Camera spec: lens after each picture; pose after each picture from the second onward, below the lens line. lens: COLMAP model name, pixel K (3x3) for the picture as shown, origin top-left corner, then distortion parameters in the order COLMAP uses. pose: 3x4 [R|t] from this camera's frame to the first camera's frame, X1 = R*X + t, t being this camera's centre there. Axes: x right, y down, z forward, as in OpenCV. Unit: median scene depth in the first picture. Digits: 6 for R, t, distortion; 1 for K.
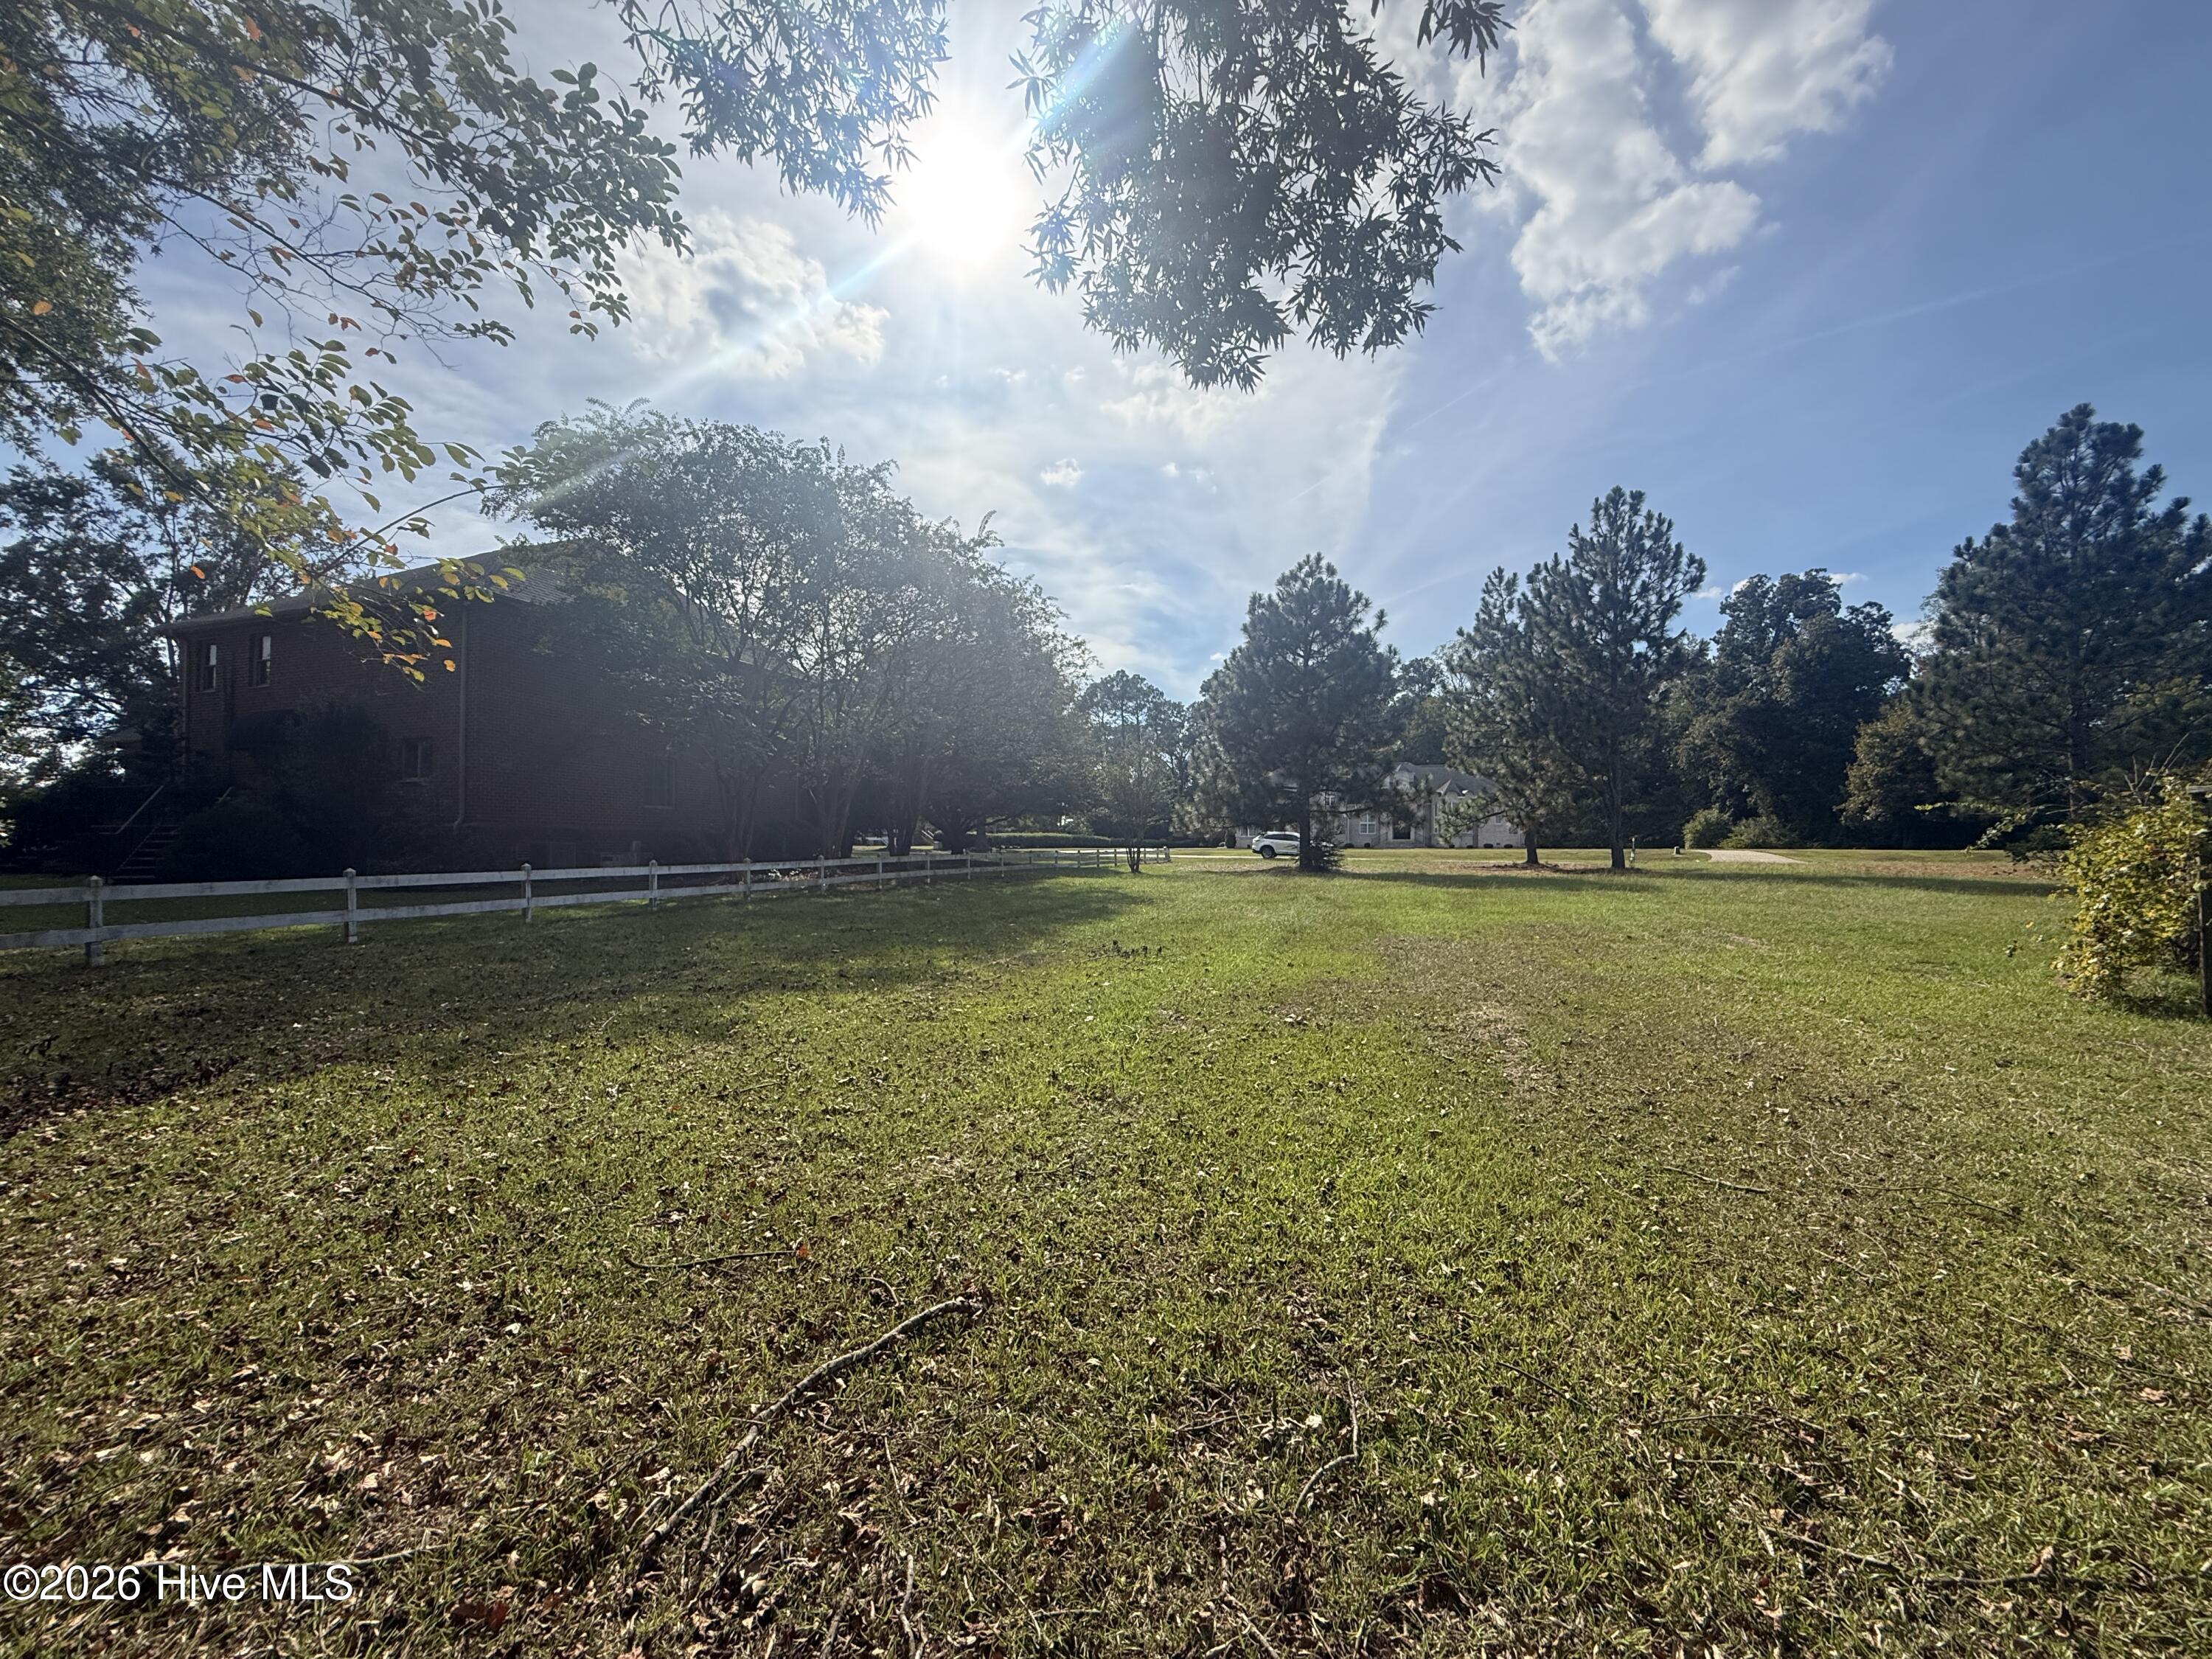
lens RADIAL K [[879.7, 0, 1103.5], [0, 879.7, 827.0], [0, 0, 1]] dist [-0.000239, 0.000219]
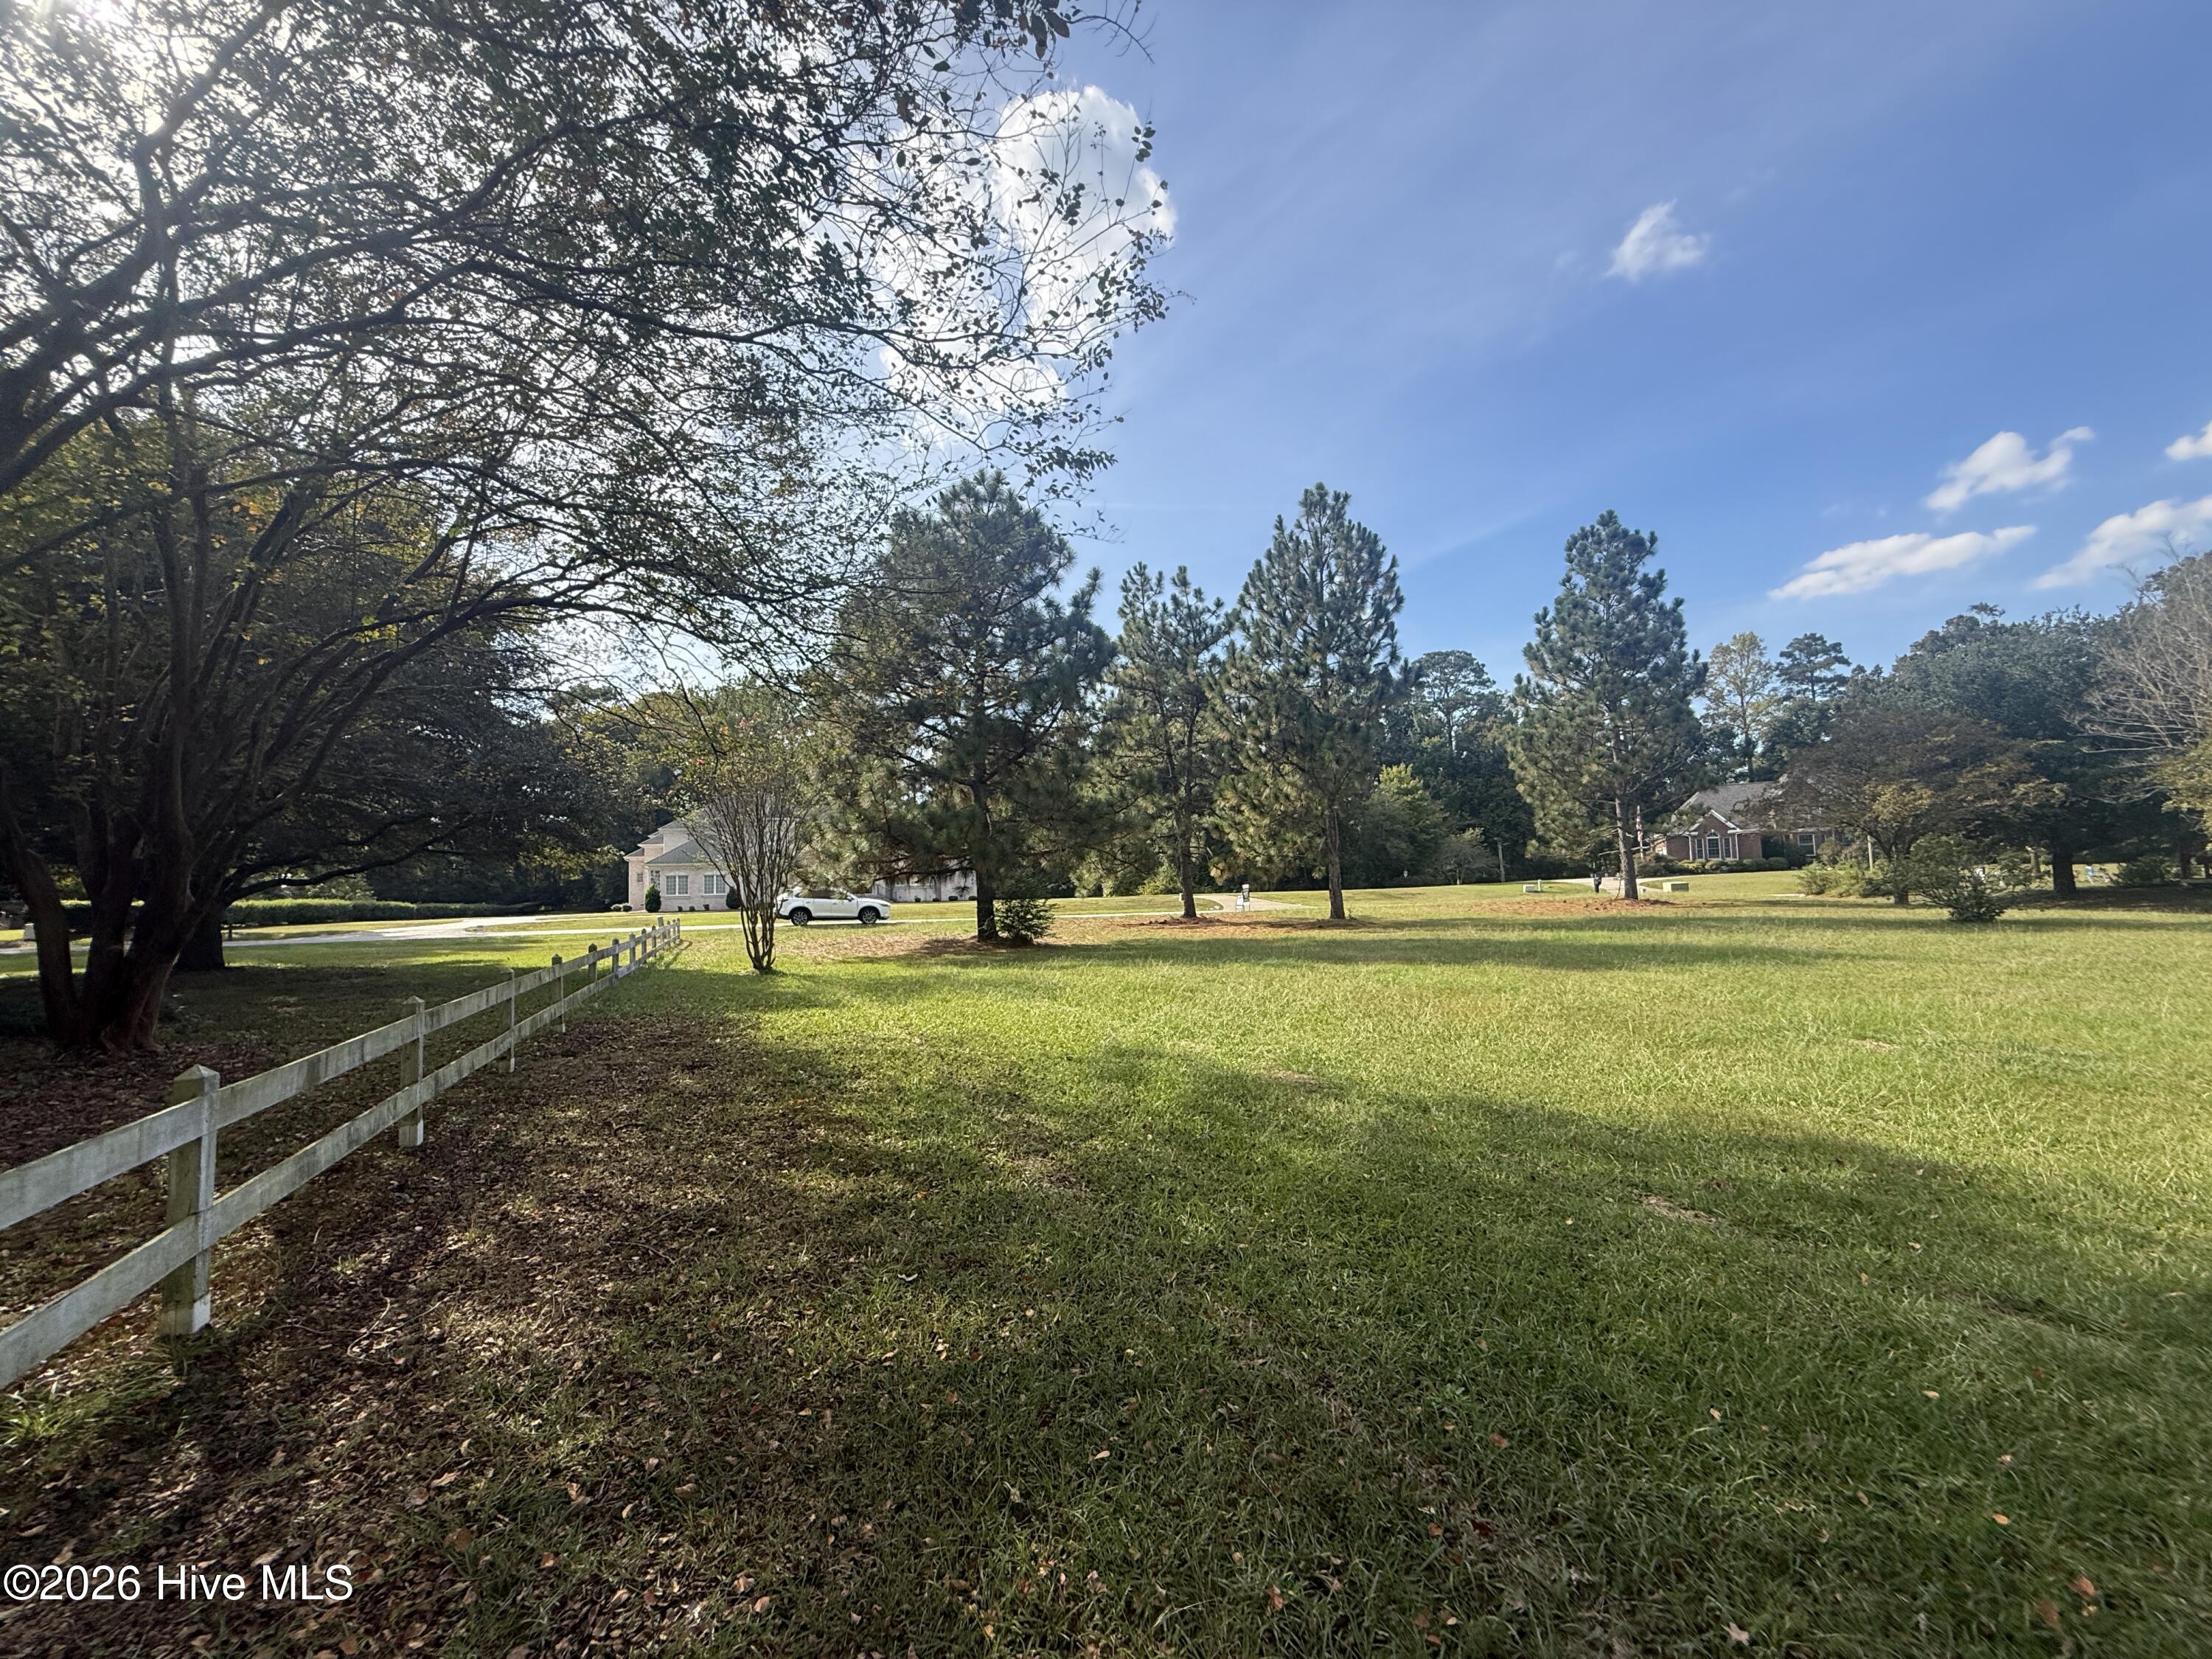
lens RADIAL K [[884.7, 0, 1106.0], [0, 884.7, 829.5], [0, 0, 1]] dist [-0.000248, 0.000629]
pose [[0.750707, 0.022938, 0.660237, -0.201212], [0.016020, 0.998471, -0.052905, 0.003293], [-0.660441, 0.050293, 0.749192, 0.648057]]
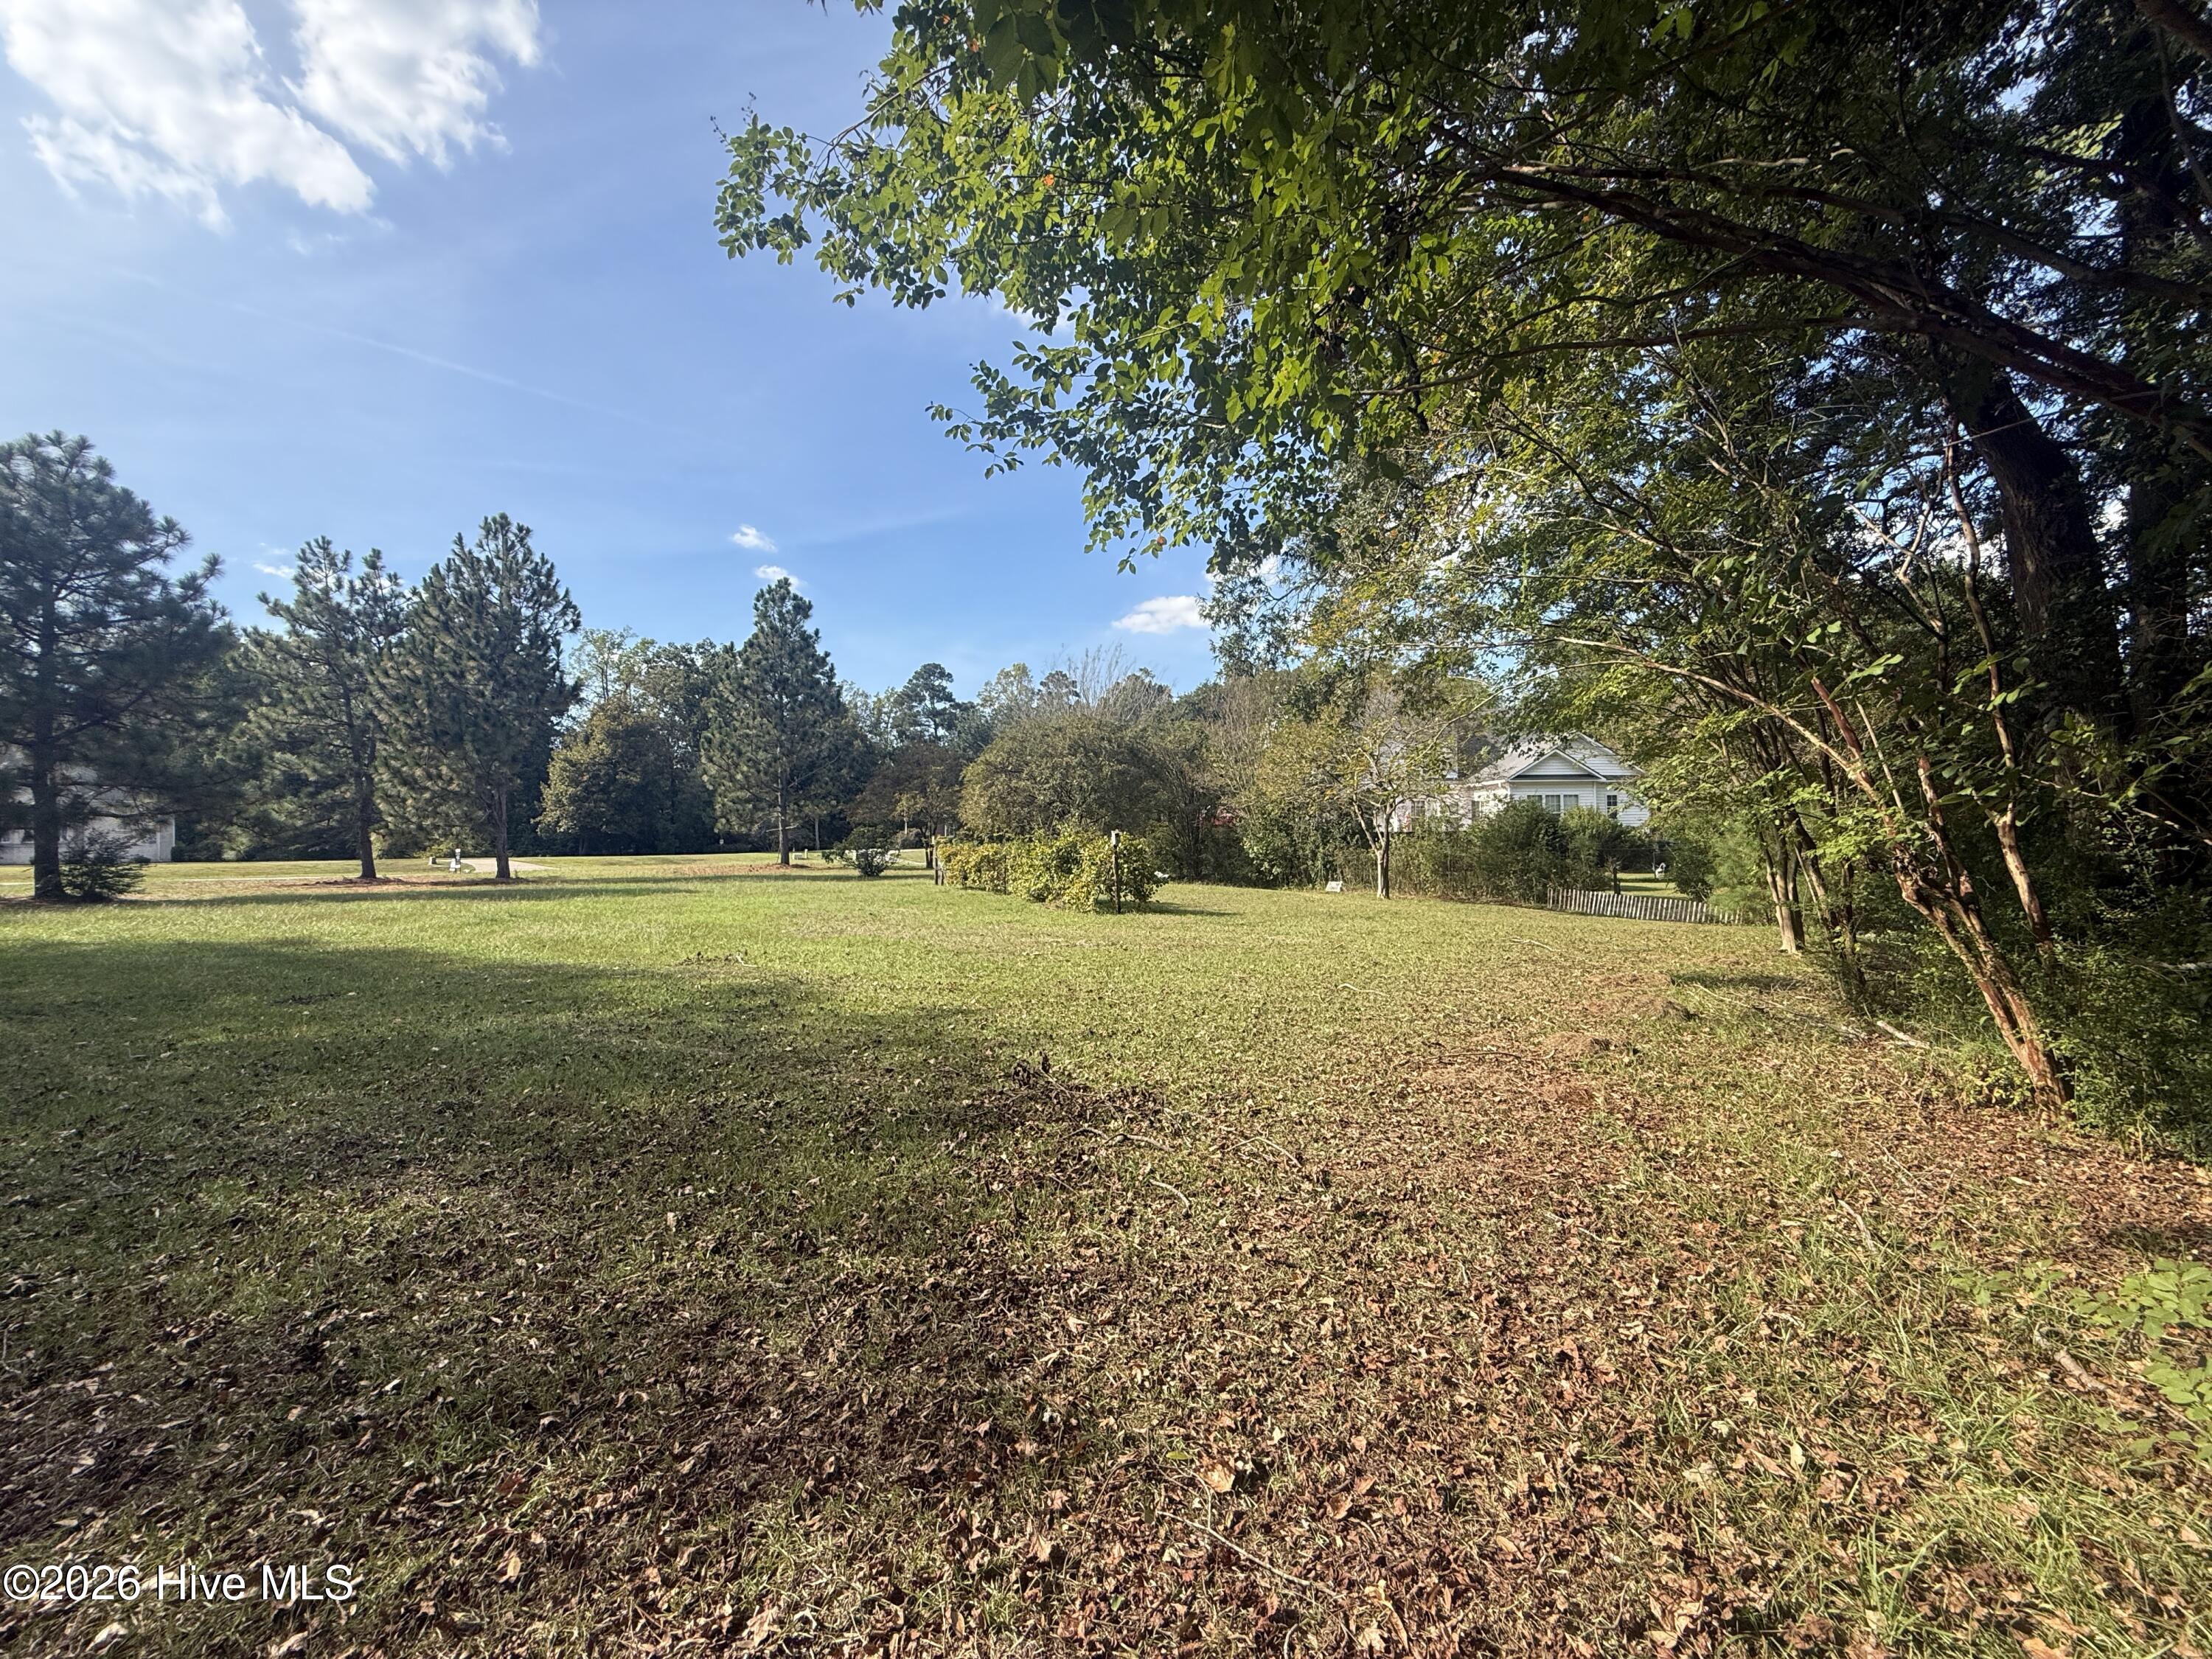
lens RADIAL K [[877.1, 0, 1102.8], [0, 877.1, 835.7], [0, 0, 1]] dist [-0.001875, 0.000314]
pose [[0.209090, 0.007788, 0.977865, -0.372442], [-0.008042, 0.999948, -0.006245, -0.002714], [-0.977863, -0.006558, 0.209142, 0.106744]]
